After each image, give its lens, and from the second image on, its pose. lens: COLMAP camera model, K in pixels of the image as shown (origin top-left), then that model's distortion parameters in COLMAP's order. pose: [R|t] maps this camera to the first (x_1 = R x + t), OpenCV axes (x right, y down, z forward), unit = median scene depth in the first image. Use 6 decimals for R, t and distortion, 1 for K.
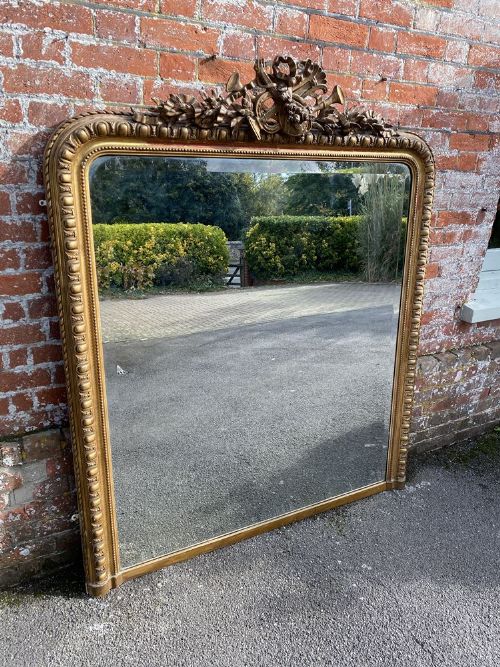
lens RADIAL K [[507.8, 0, 256.3], [0, 507.8, 331.5], [0, 0, 1]] dist [0.005224, 0.000755]
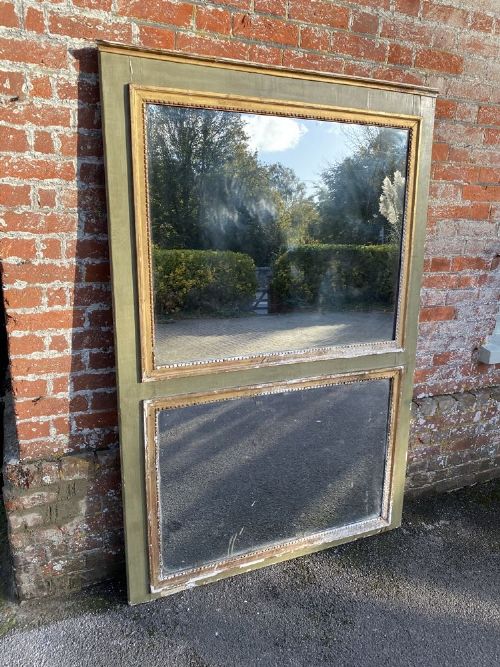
lens RADIAL K [[506.6, 0, 254.5], [0, 506.6, 336.9], [0, 0, 1]] dist [0.002083, -0.001460]
pose [[0.997637, 0.015663, -0.066894, 0.022935], [-0.020432, 0.997252, -0.071206, 0.013547], [0.065595, 0.072405, 0.995216, -0.068765]]
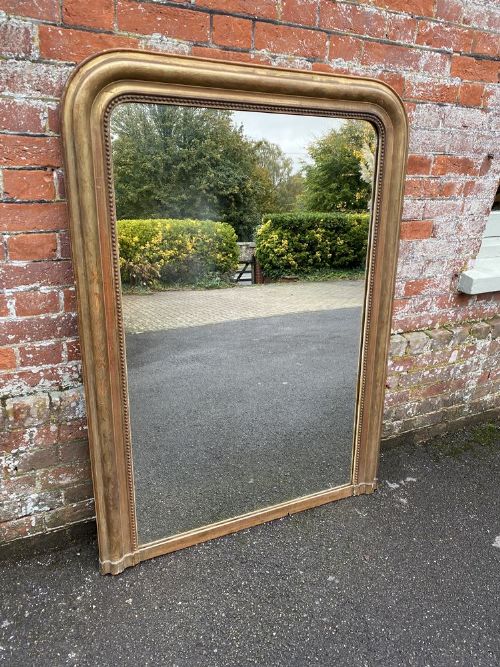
lens RADIAL K [[508.8, 0, 252.4], [0, 508.8, 333.1], [0, 0, 1]] dist [0.009962, -0.007347]
pose [[0.999787, 0.019126, -0.007711, 0.082621], [-0.018848, 0.999223, 0.034620, 0.032517], [0.008367, -0.034467, 0.999371, 0.177821]]
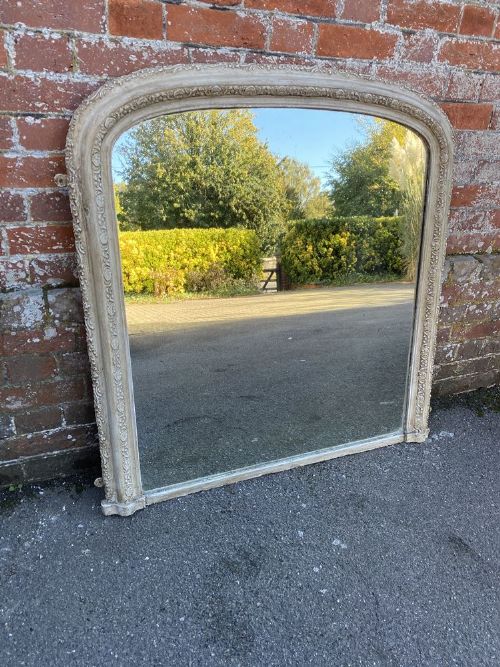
lens RADIAL K [[502.9, 0, 256.1], [0, 502.9, 332.1], [0, 0, 1]] dist [0.006673, -0.004365]
pose [[0.994918, 0.053949, -0.085017, 0.148917], [-0.045857, 0.994475, 0.094425, 0.127570], [0.089641, -0.090046, 0.991895, 0.356857]]
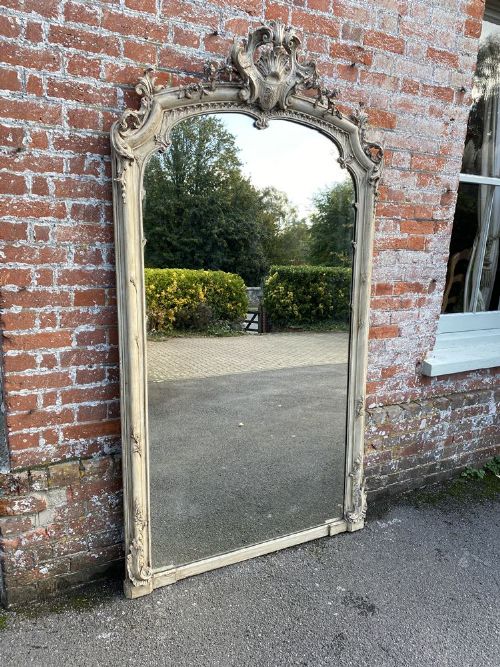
lens RADIAL K [[506.3, 0, 253.7], [0, 506.3, 334.0], [0, 0, 1]] dist [0.006126, -0.005116]
pose [[0.999976, -0.003187, 0.006173, 0.016640], [0.003962, 0.991508, -0.129988, 0.045342], [-0.005707, 0.130009, 0.991496, -0.196256]]
